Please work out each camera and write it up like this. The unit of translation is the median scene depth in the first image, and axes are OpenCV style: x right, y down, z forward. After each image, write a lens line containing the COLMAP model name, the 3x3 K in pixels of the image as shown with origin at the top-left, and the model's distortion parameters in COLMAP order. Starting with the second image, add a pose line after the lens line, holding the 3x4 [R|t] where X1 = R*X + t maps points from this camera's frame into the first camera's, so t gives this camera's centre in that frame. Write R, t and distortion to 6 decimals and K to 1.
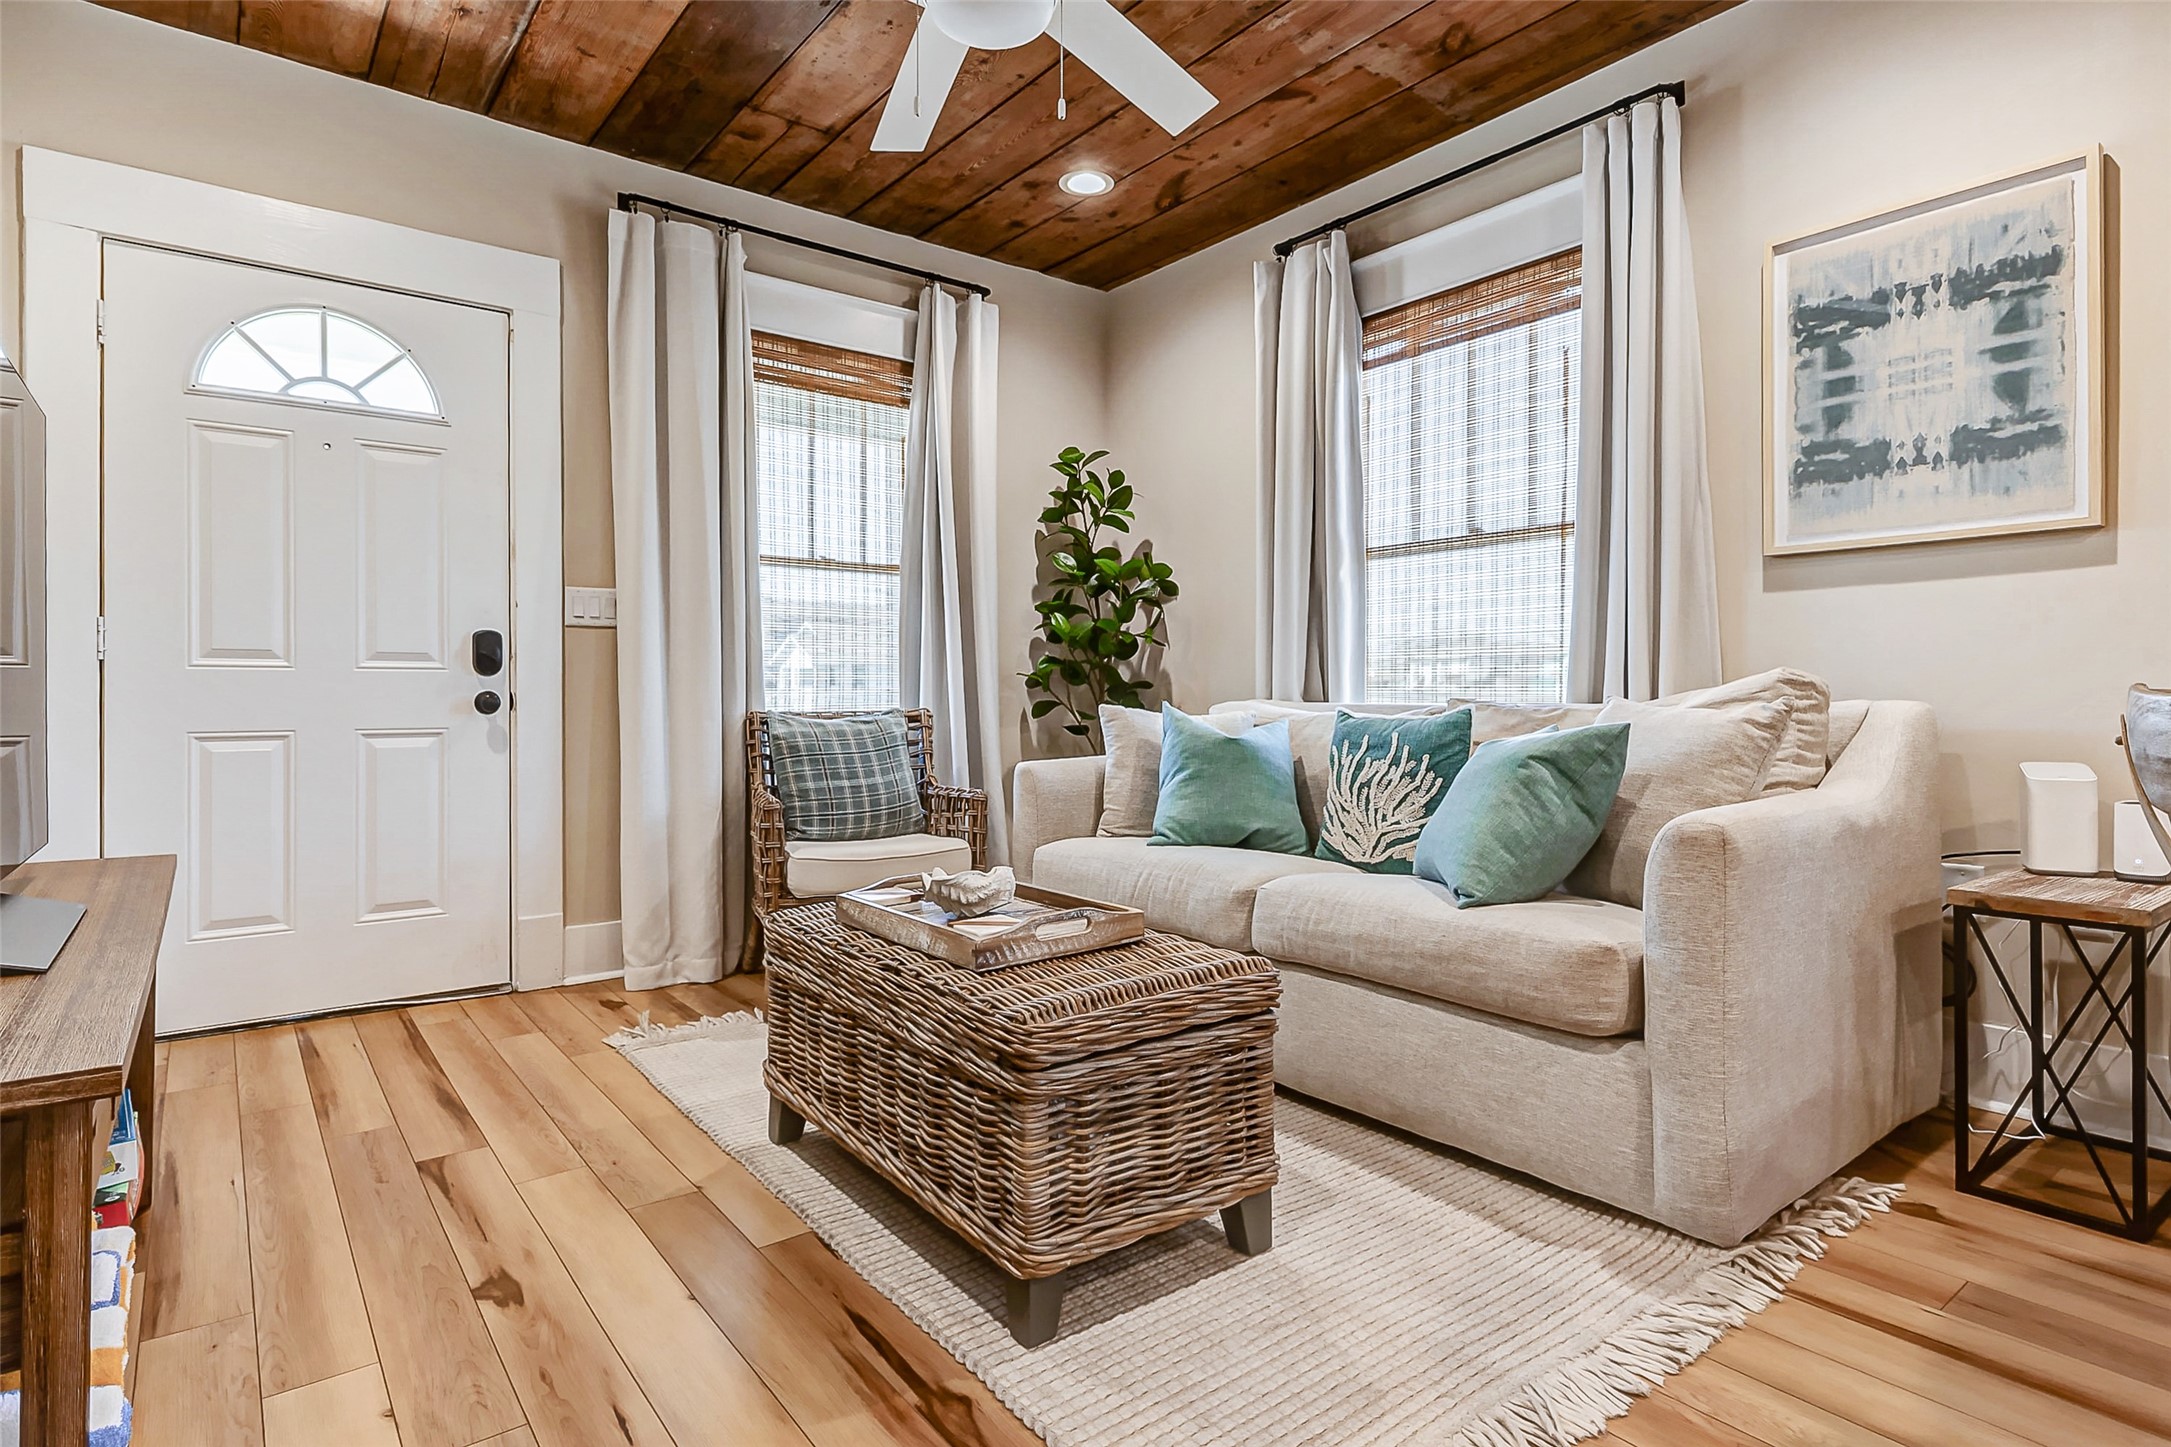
lens RADIAL K [[1143.5, 0, 1062.2], [0, 1143.5, 695.7], [0, 0, 1]] dist [0.022912, -0.010605]
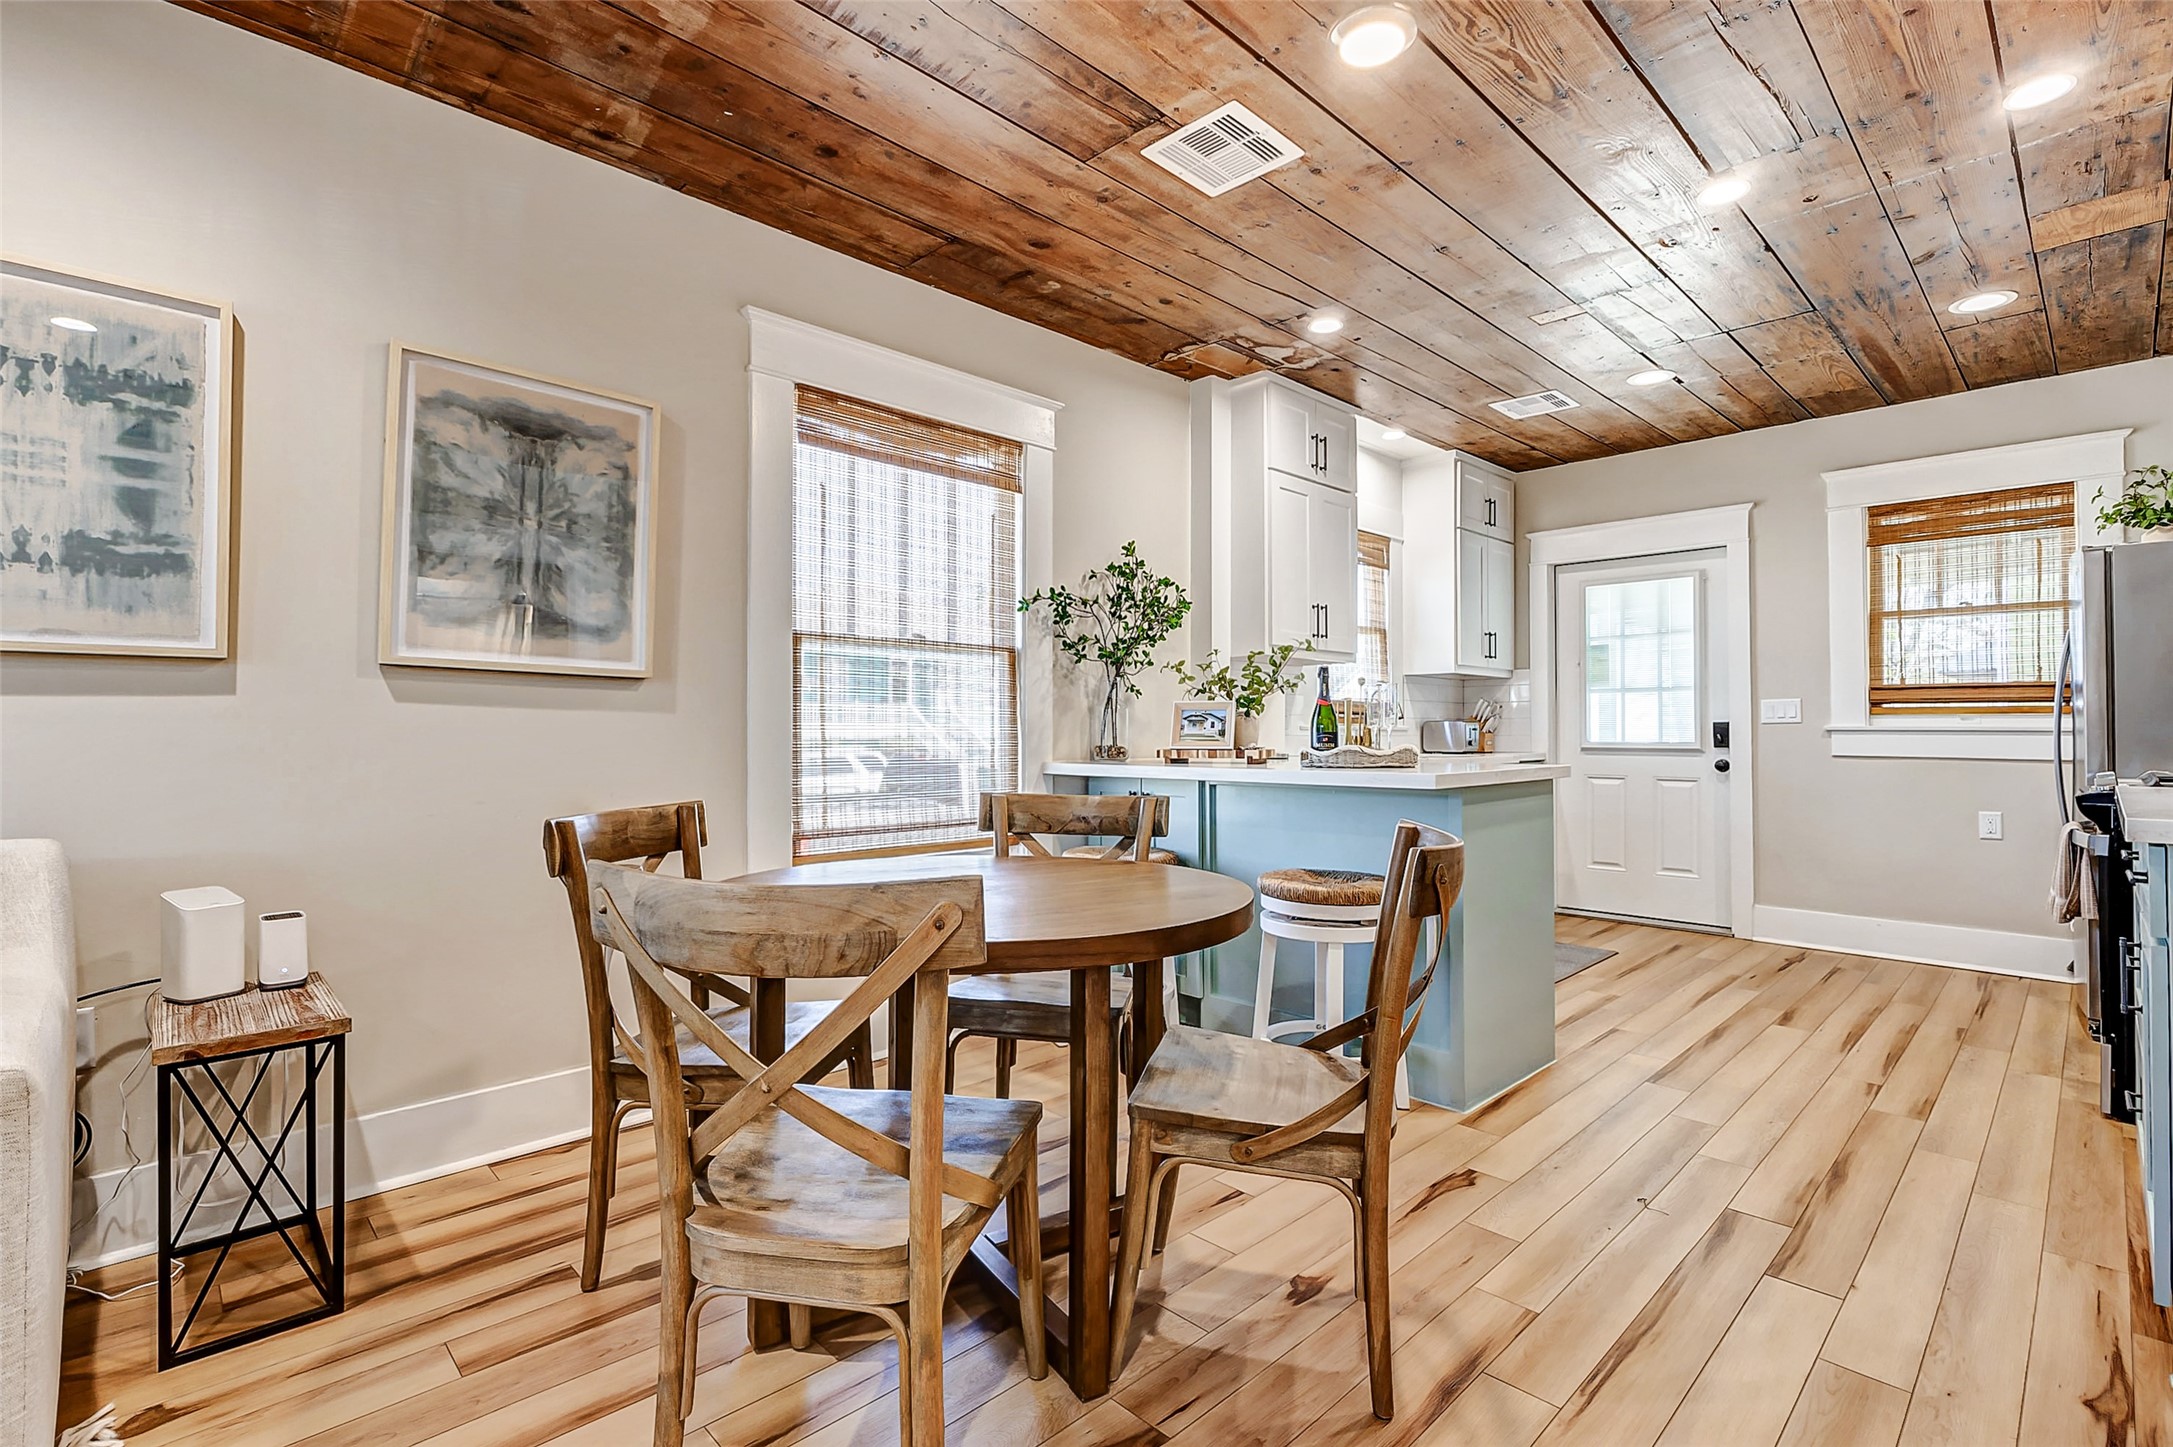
lens RADIAL K [[997.1, 0, 1083.4], [0, 997.1, 714.3], [0, 0, 1]] dist [0.000125, 0.000272]
pose [[-0.130655, 0.016708, 0.991287, -0.097792], [0.000735, 0.999859, -0.016756, -0.065867], [-0.991428, -0.001461, -0.130649, 0.278858]]
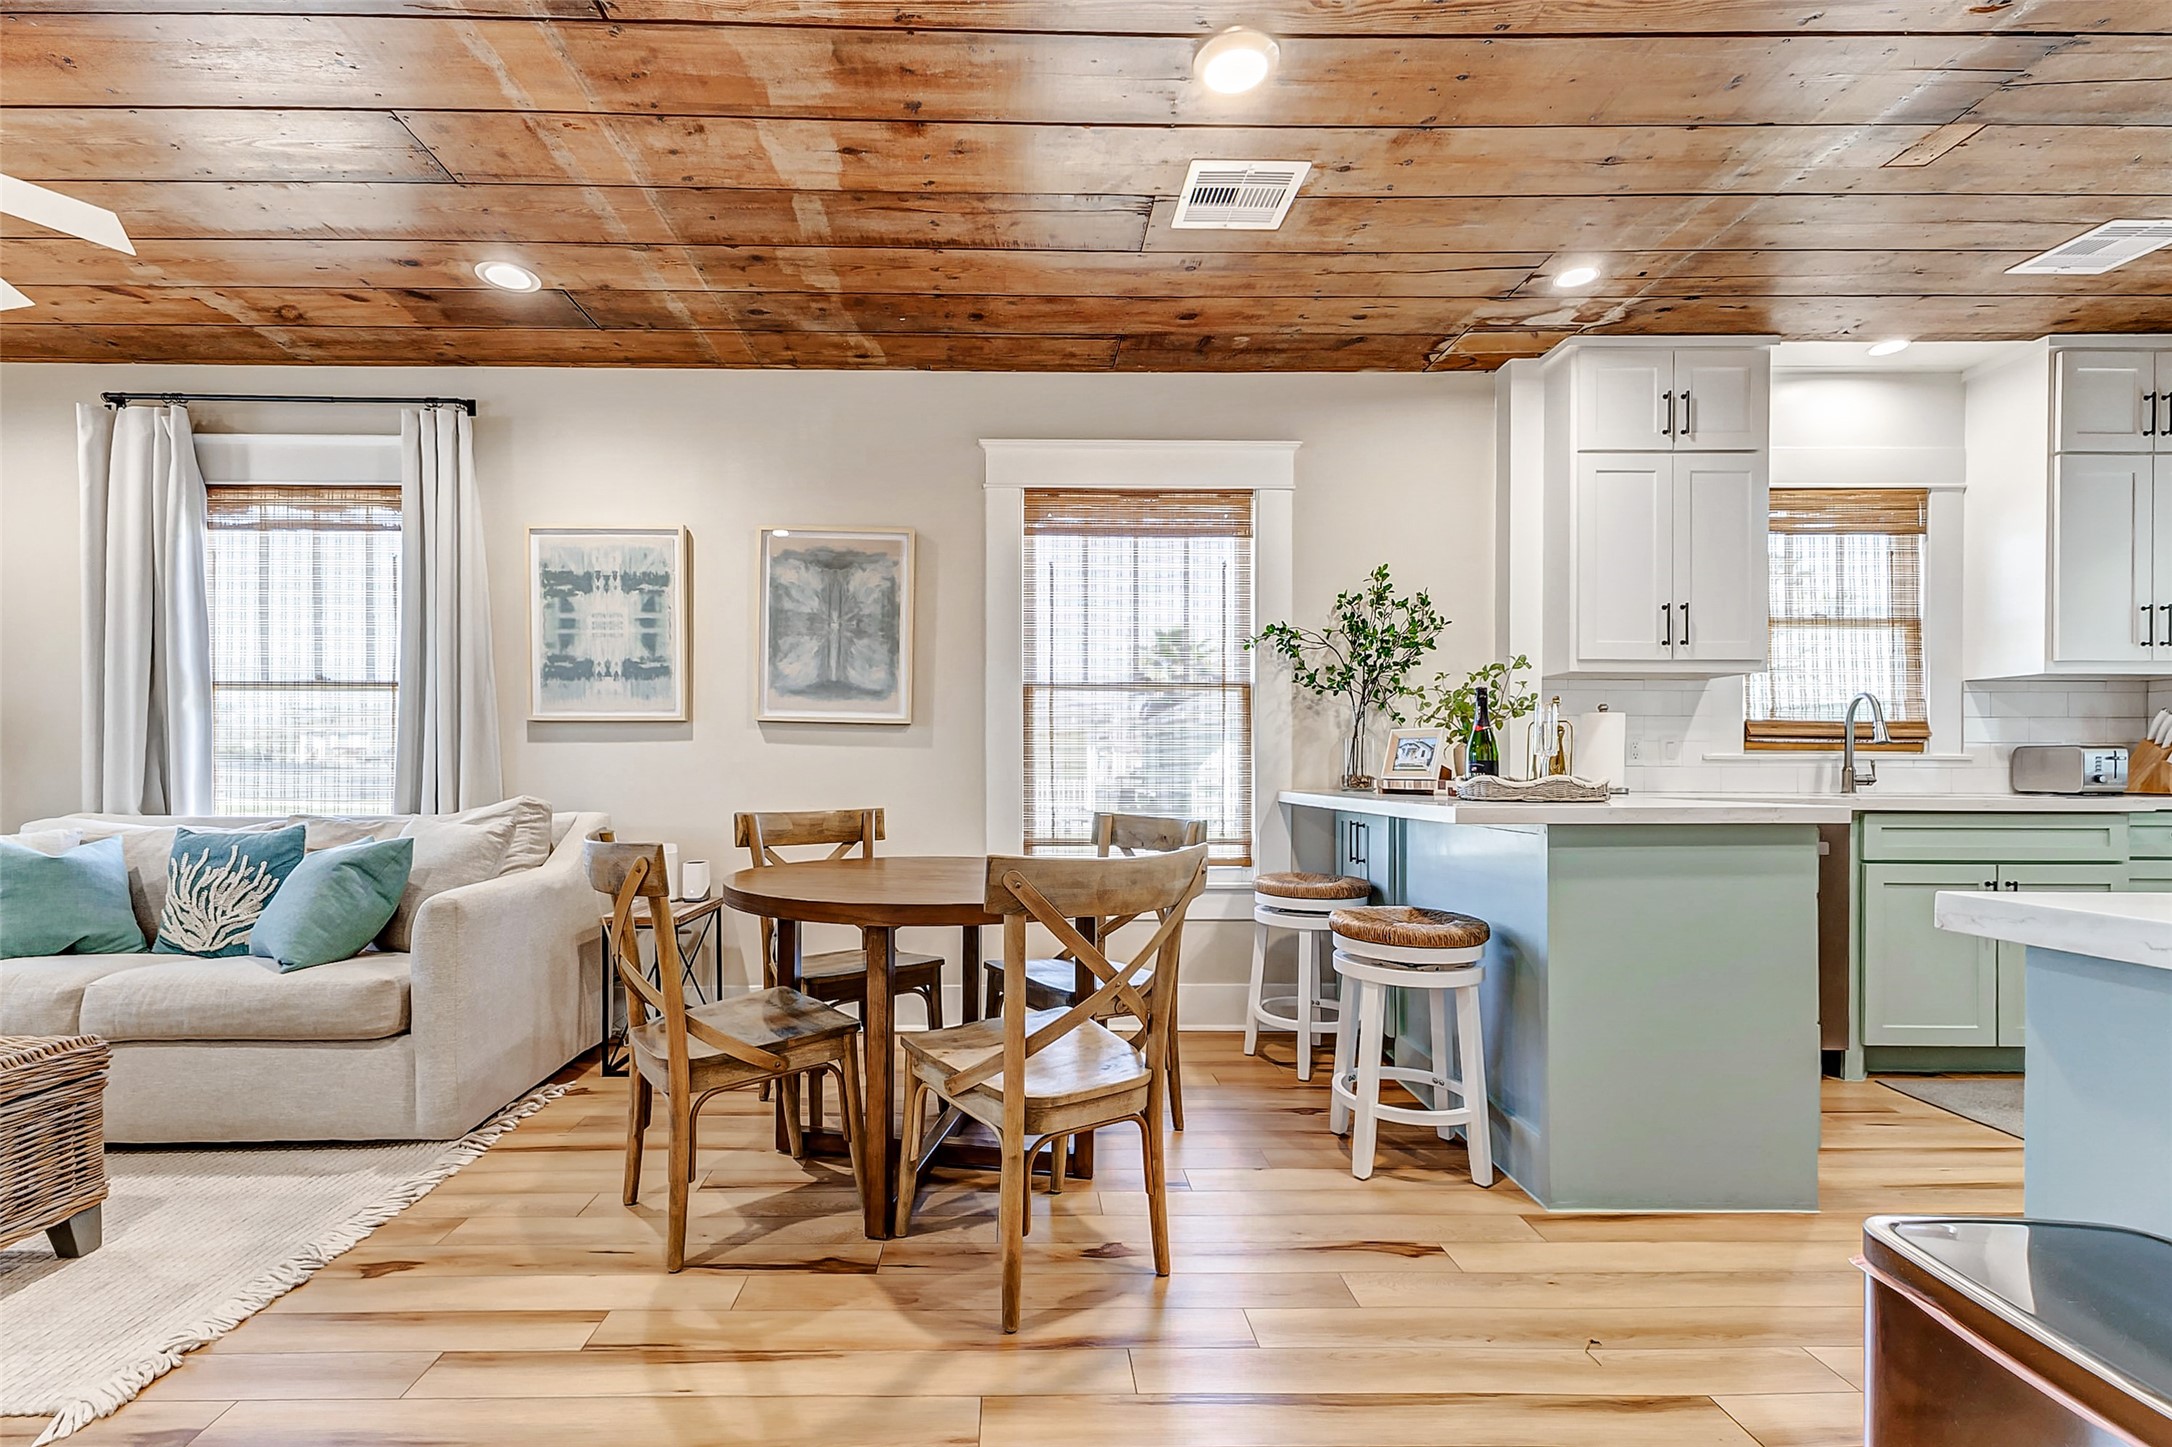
lens RADIAL K [[989.7, 0, 1058.6], [0, 989.7, 768.3], [0, 0, 1]] dist [0.018792, -0.005933]
pose [[0.587009, -0.002259, 0.809577, -0.075357], [0.000149, 0.999996, 0.002683, -0.058771], [-0.809580, -0.001454, 0.587007, -0.412095]]
